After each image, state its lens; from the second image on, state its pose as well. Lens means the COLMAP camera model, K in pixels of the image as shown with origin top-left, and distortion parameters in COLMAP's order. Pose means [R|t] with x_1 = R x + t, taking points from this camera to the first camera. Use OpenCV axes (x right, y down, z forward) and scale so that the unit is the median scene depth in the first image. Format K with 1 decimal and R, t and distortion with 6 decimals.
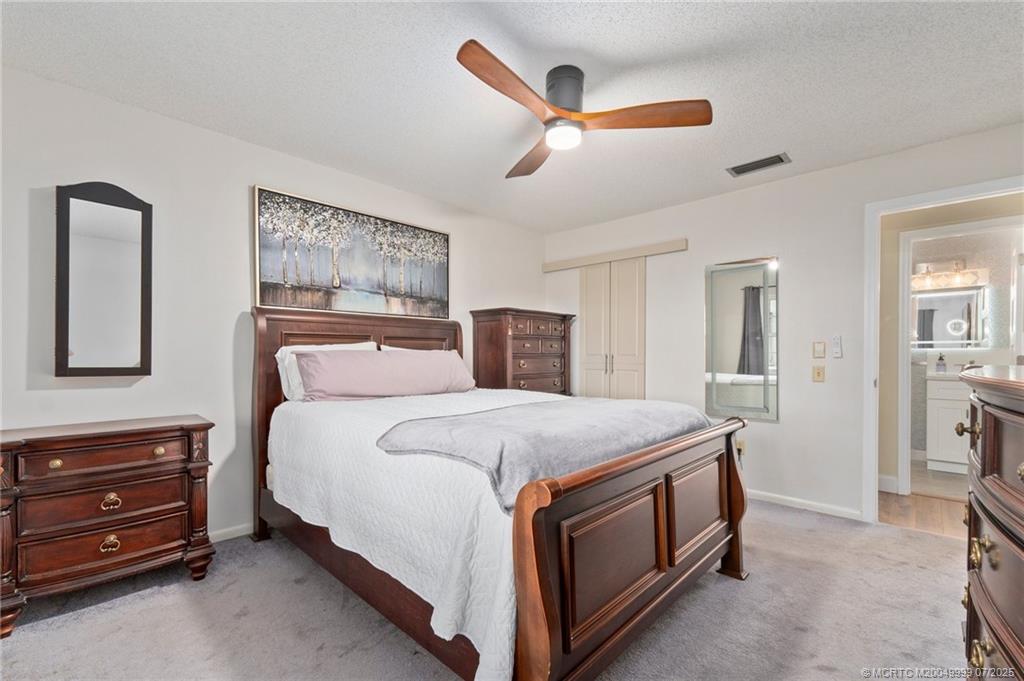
lens RADIAL K [[440.0, 0, 509.6], [0, 440.0, 349.2], [0, 0, 1]] dist [0.005886, -0.000577]
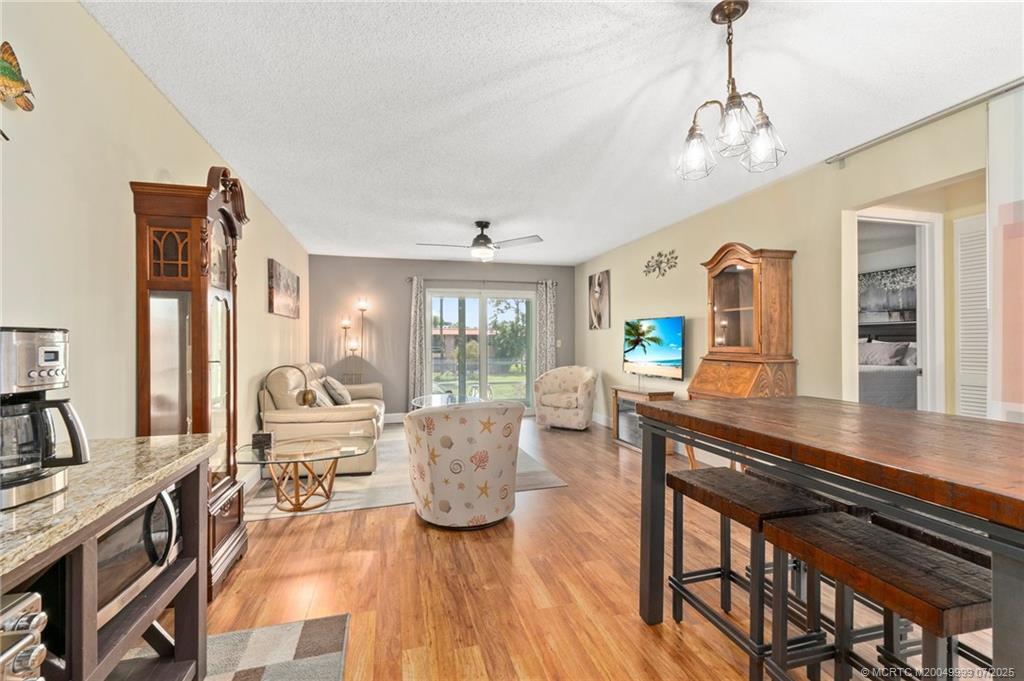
lens RADIAL K [[440.0, 0, 511.3], [0, 440.0, 342.9], [0, 0, 1]] dist [0.005886, -0.000577]
pose [[-0.519930, -0.004461, -0.854197, 2.031001], [-0.004890, 0.999986, -0.002246, 0.013731], [0.854195, 0.003009, -0.519944, 0.623349]]
